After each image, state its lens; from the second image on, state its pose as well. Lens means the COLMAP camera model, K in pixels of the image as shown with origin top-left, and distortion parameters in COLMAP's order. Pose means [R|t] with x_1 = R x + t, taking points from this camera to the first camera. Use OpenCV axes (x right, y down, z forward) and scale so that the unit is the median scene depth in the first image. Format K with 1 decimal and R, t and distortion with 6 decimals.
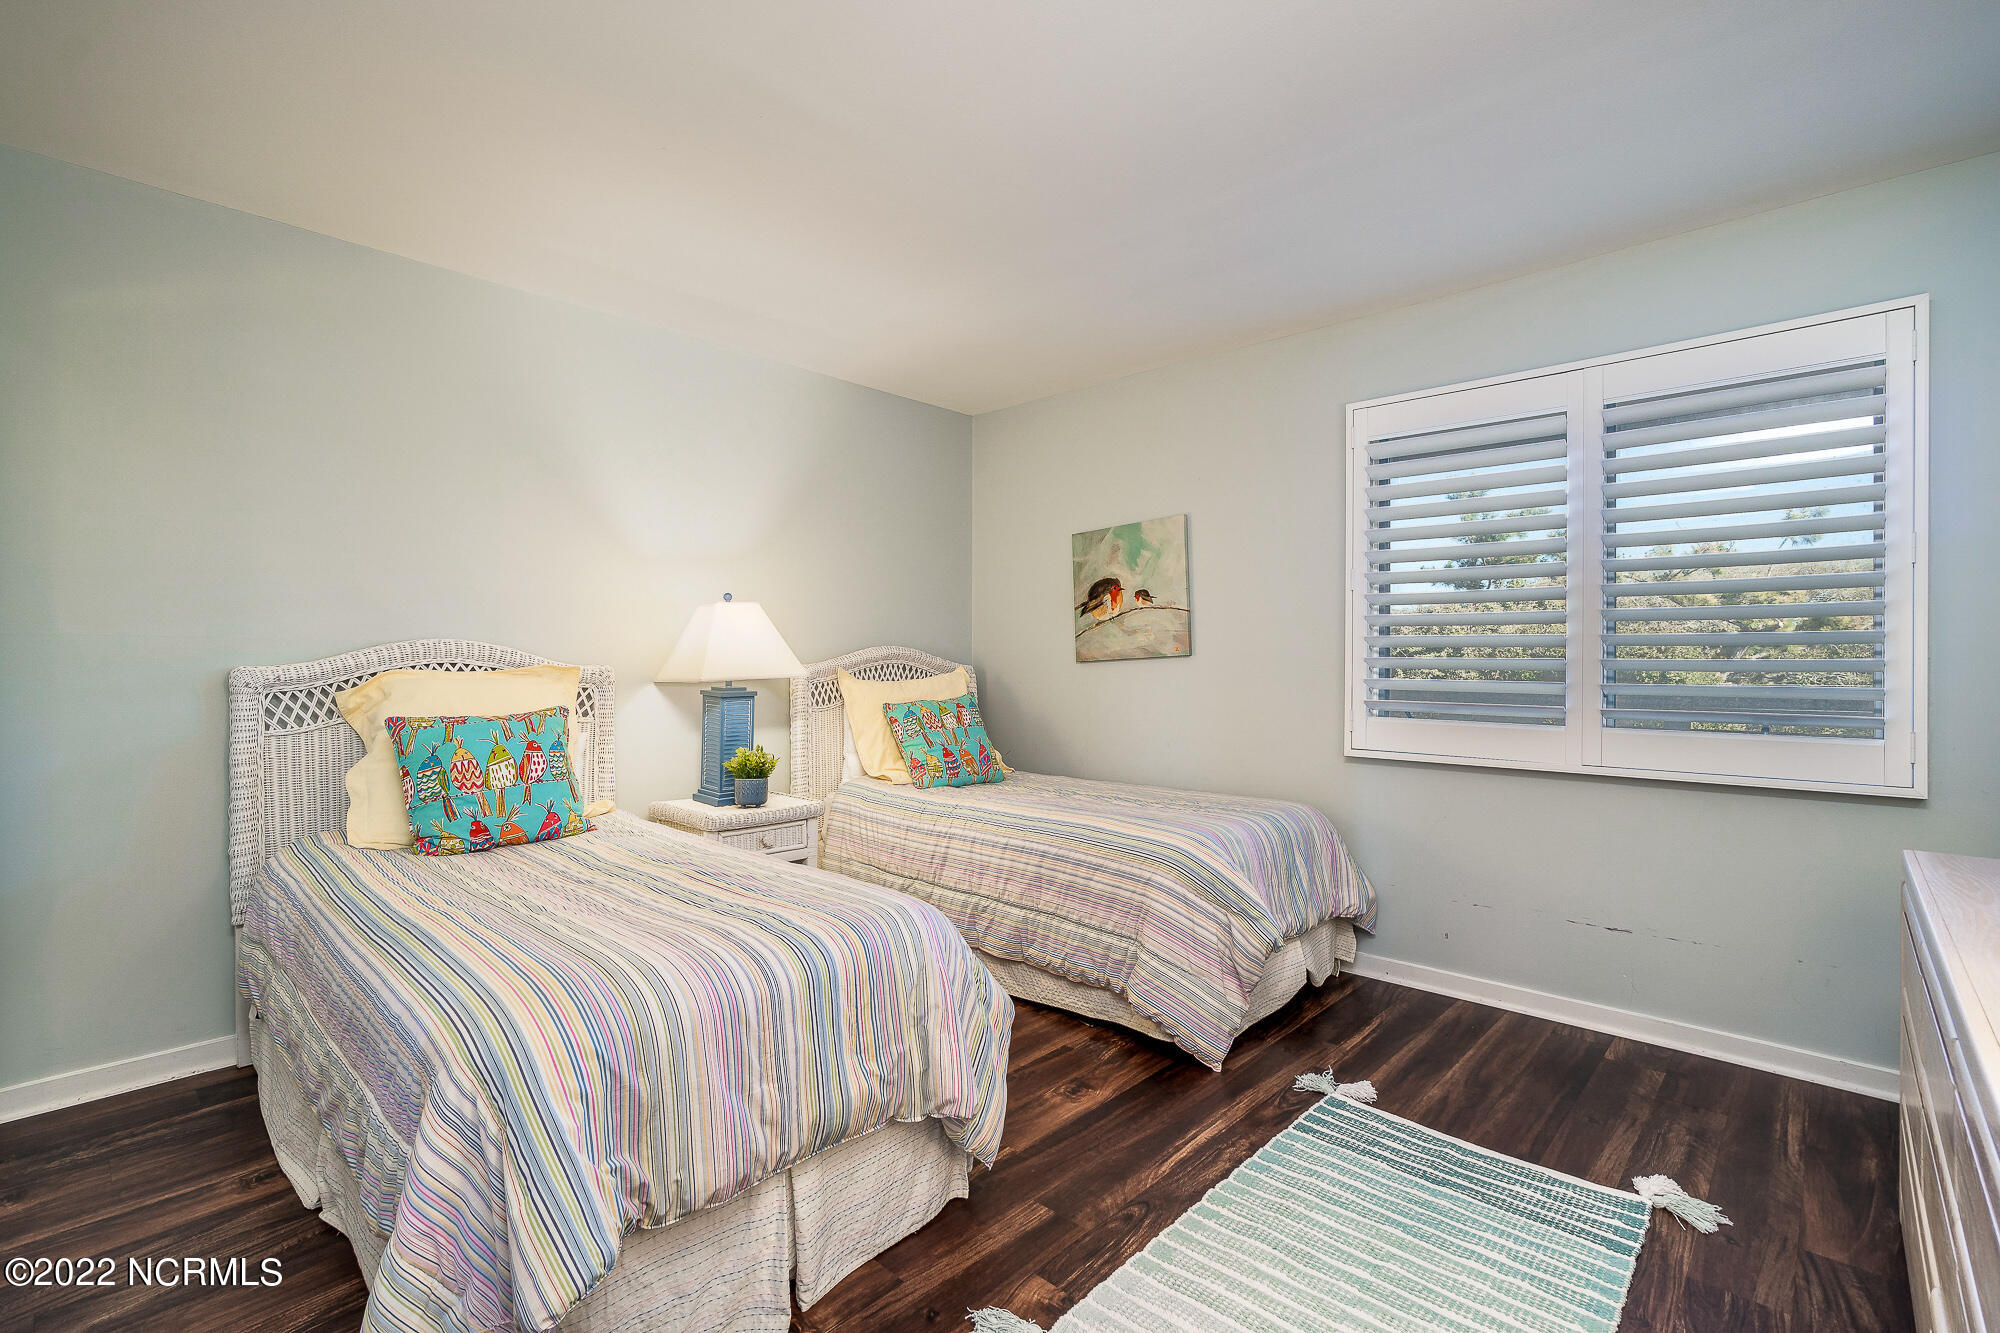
lens RADIAL K [[866.6, 0, 1019.4], [0, 866.6, 664.8], [0, 0, 1]] dist [-0.000053, -0.000002]
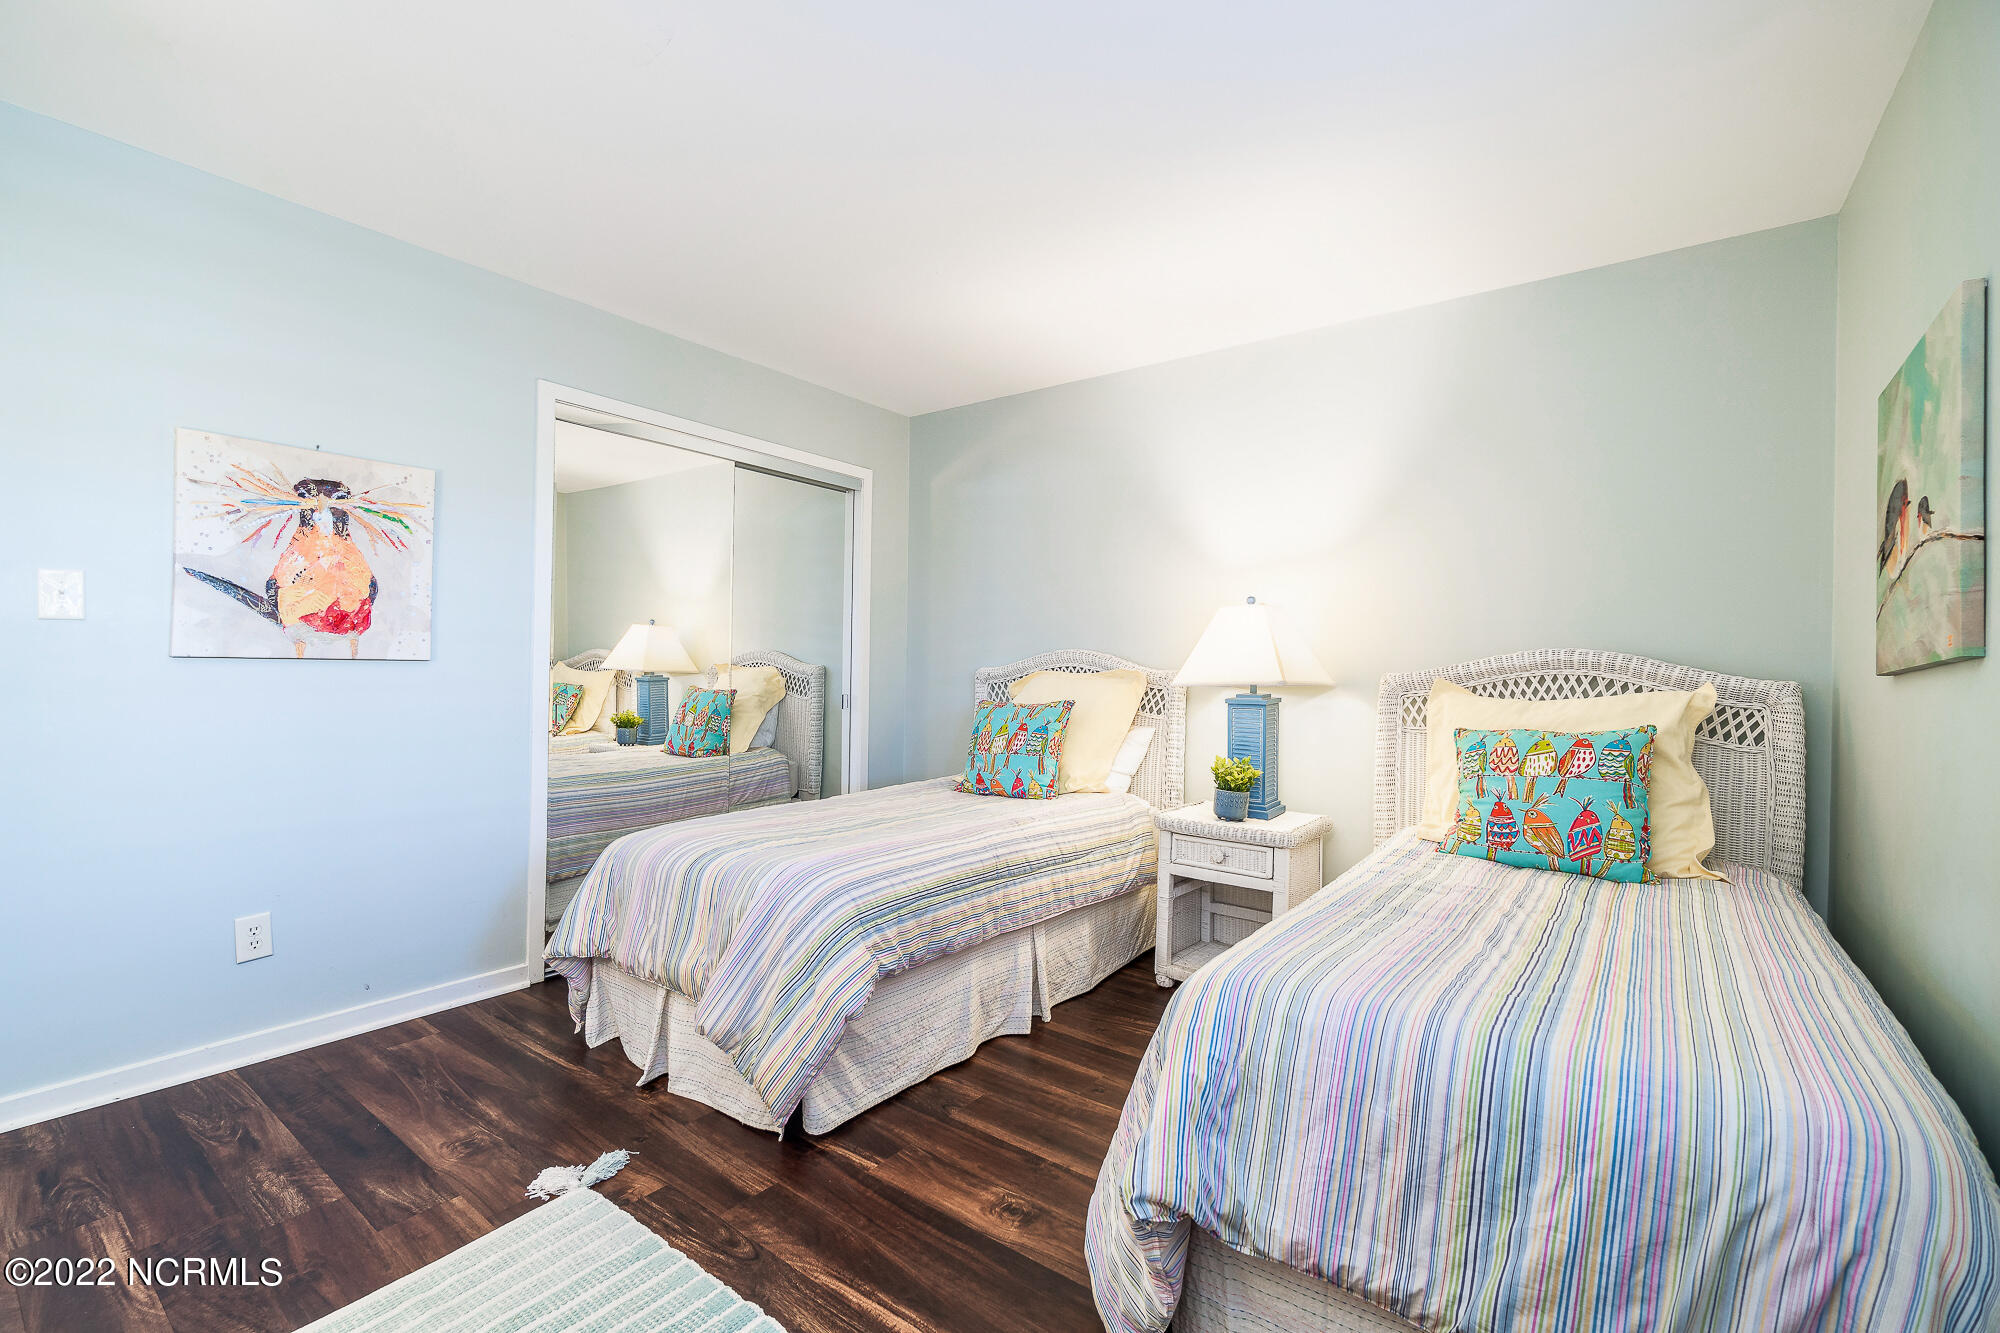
lens RADIAL K [[866.6, 0, 1019.4], [0, 866.6, 664.8], [0, 0, 1]] dist [-0.000053, -0.000002]
pose [[0.119870, -0.000709, -0.992789, 0.783492], [-0.017165, 0.999849, -0.002787, 0.000130], [0.992641, 0.017375, 0.119839, 0.839618]]
